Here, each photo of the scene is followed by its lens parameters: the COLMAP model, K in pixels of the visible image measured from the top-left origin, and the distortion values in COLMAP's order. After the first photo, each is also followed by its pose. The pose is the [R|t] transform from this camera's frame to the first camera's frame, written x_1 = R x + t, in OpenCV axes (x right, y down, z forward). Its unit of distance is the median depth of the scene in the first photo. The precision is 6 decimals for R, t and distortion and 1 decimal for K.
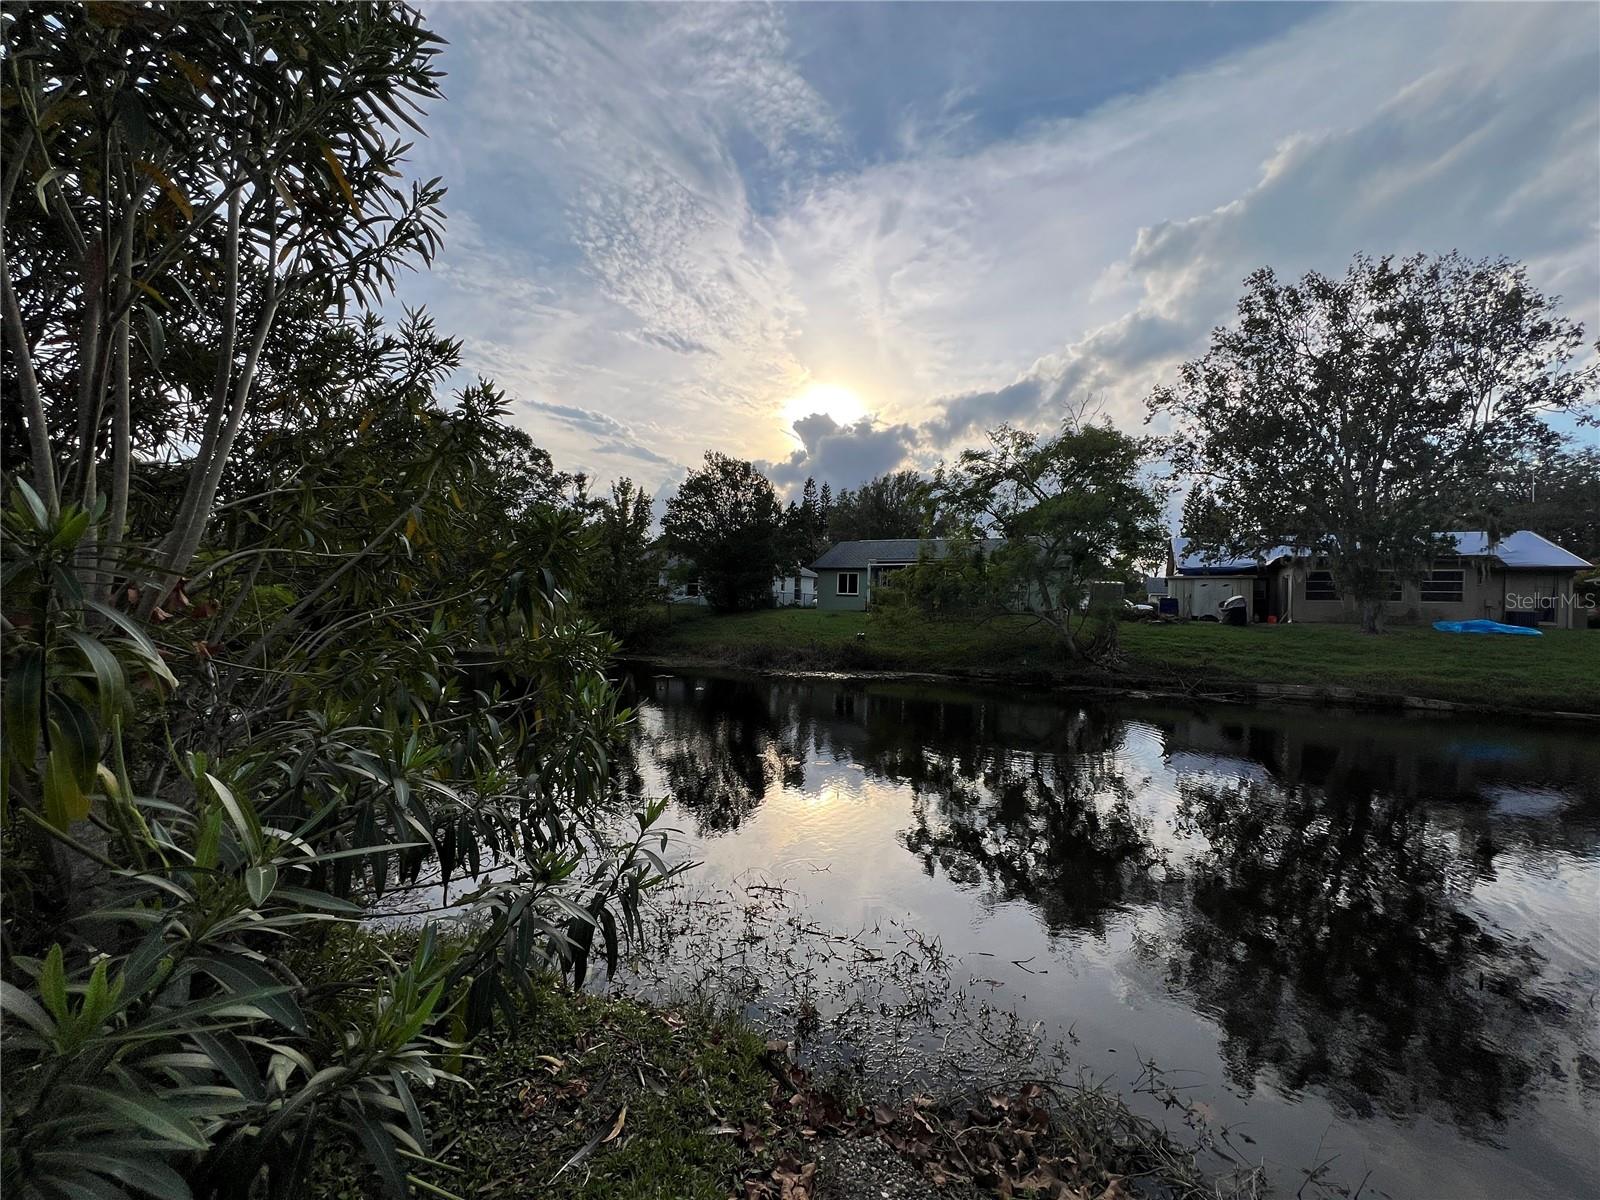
lens RADIAL K [[635.0, 0, 800.0], [0, 635.0, 600.0], [0, 0, 1]] dist [-0.007584, -0.000019]
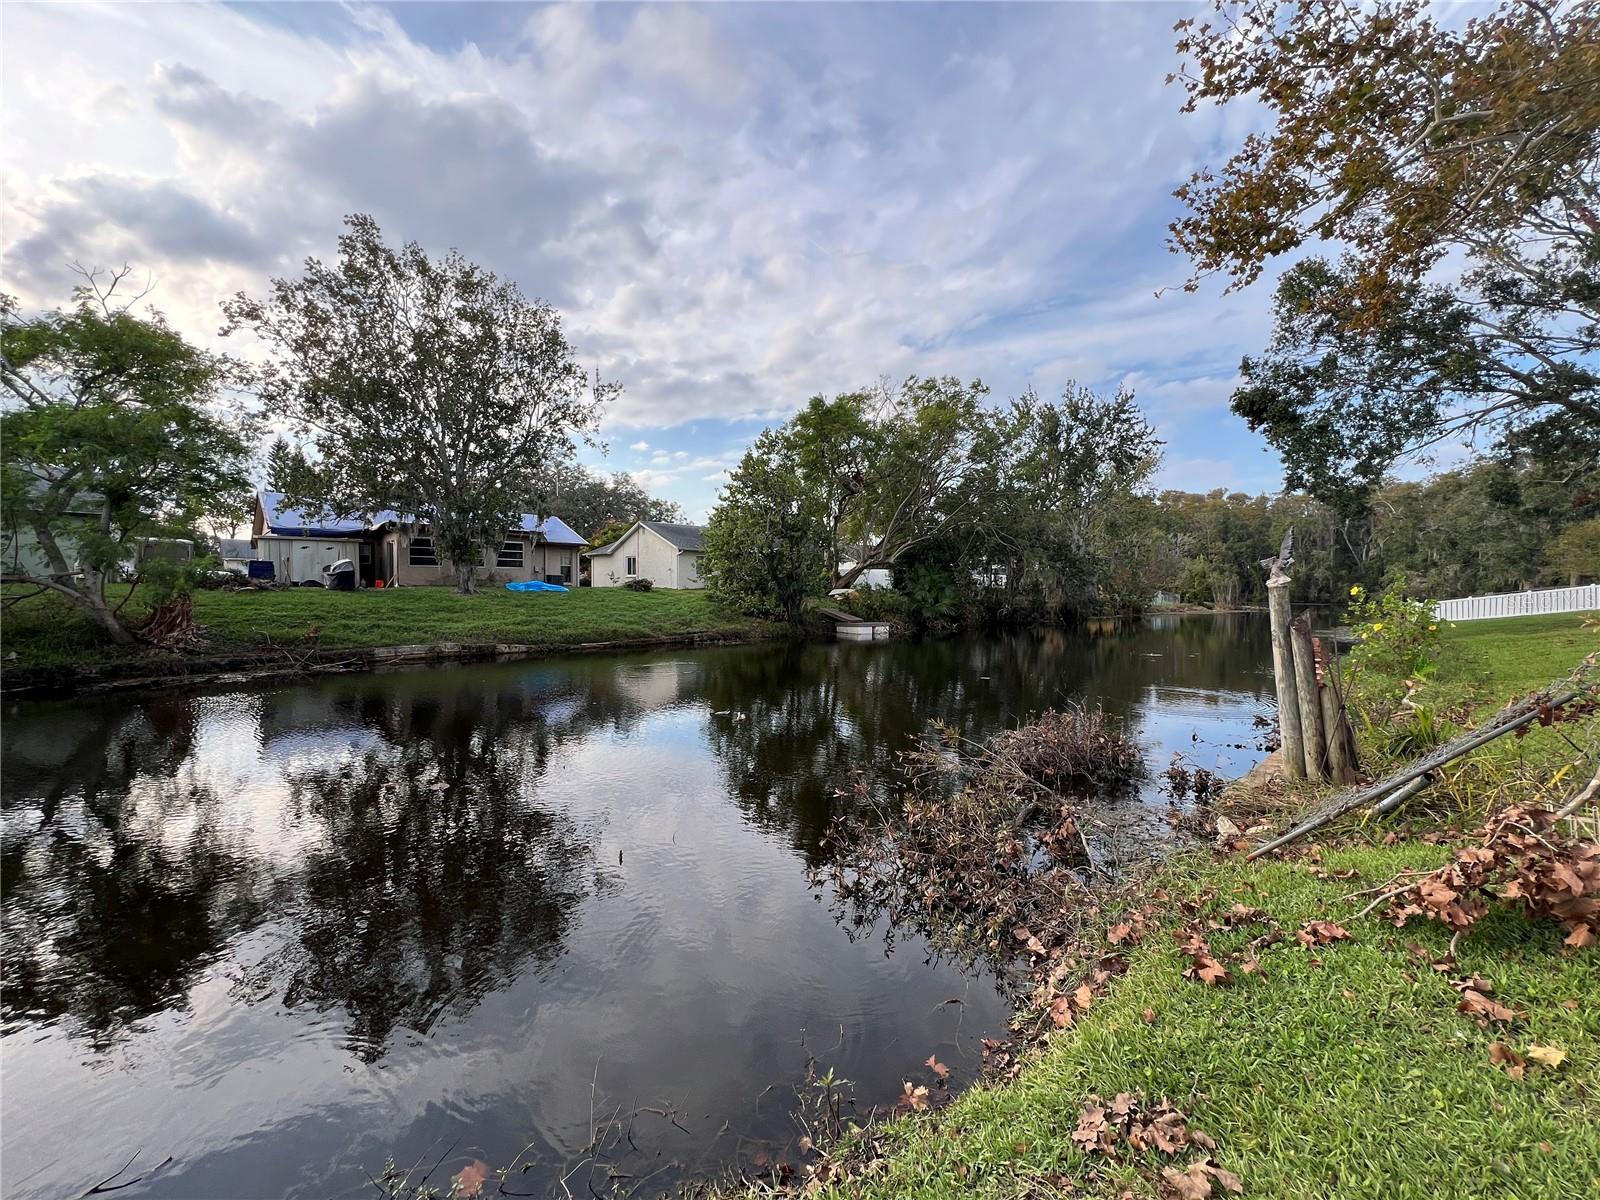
lens RADIAL K [[635.5, 0, 804.1], [0, 635.5, 605.7], [0, 0, 1]] dist [-0.000427, -0.000067]
pose [[0.319637, -0.049192, 0.946262, 0.010055], [-0.006101, 0.998524, 0.053970, 0.007575], [-0.947520, -0.023023, 0.318865, 0.047005]]
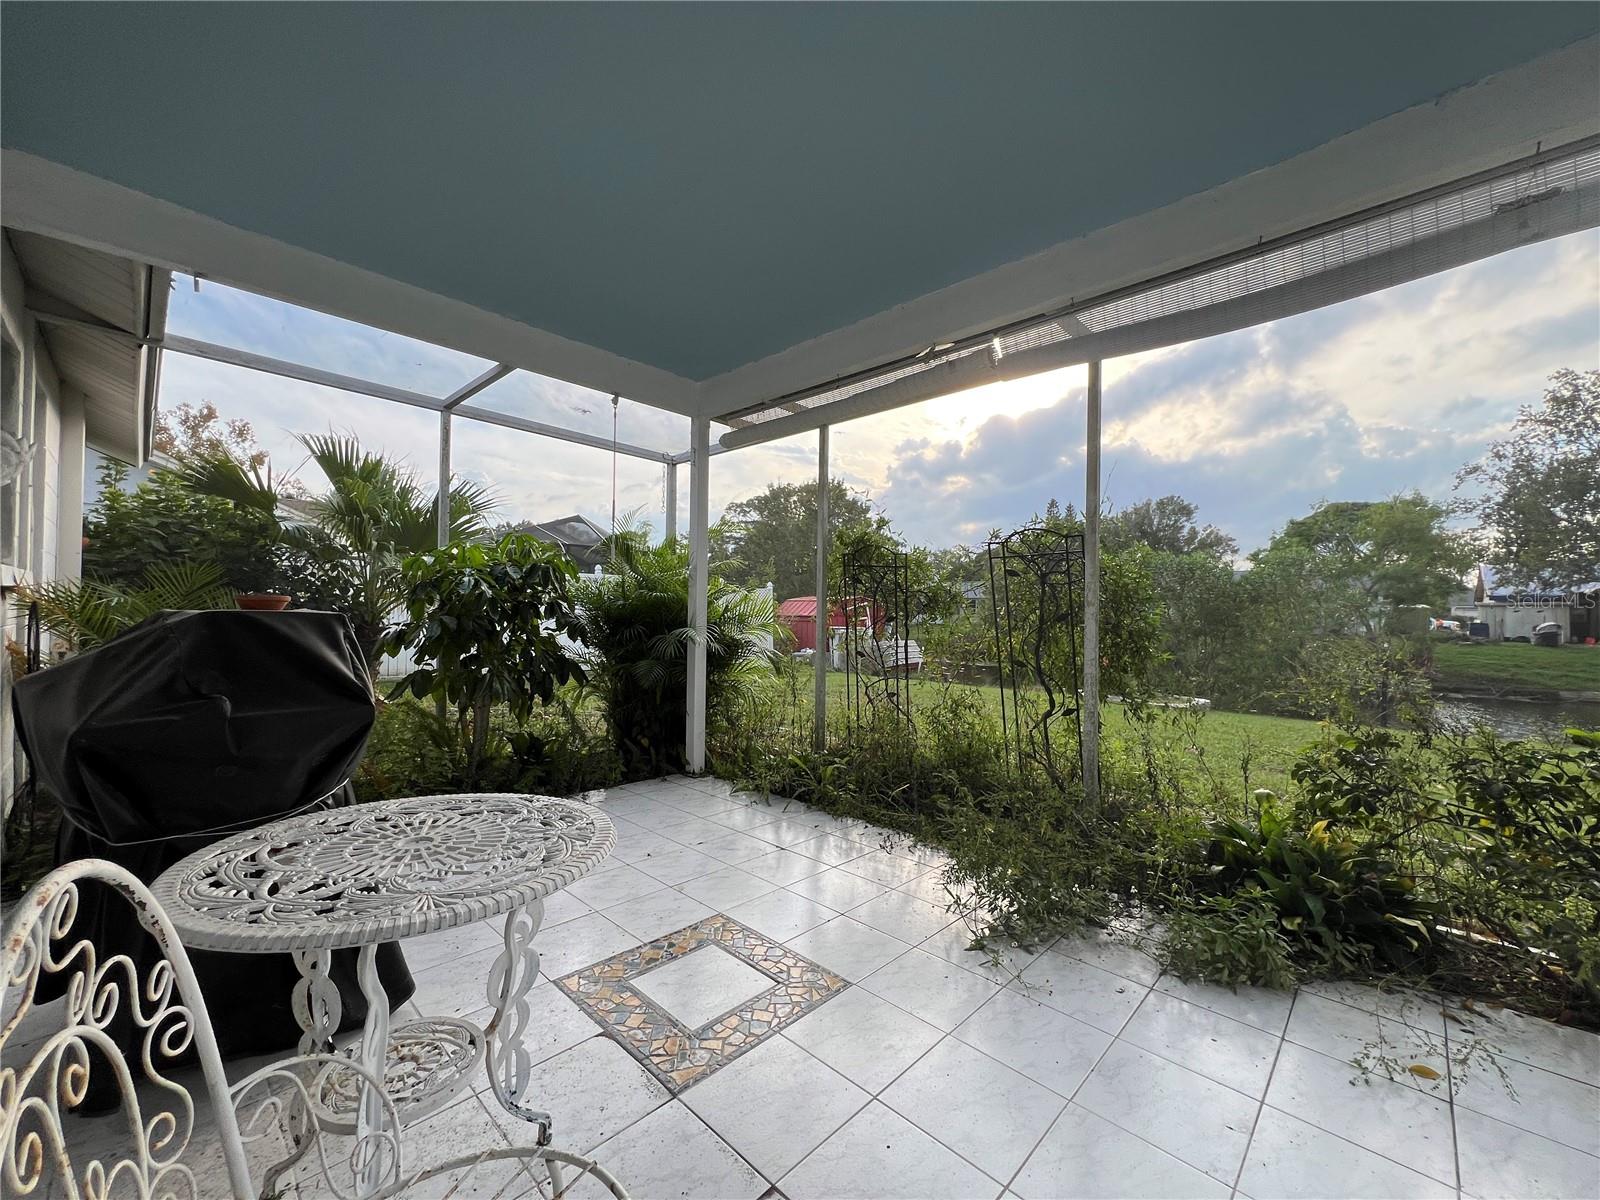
lens RADIAL K [[640.4, 0, 805.2], [0, 640.4, 604.1], [0, 0, 1]] dist [-0.000734, -0.000186]
pose [[0.959636, -0.013787, -0.280908, -0.352202], [0.011653, 0.999889, -0.009264, -0.048466], [0.281005, 0.005616, 0.959690, -0.608620]]
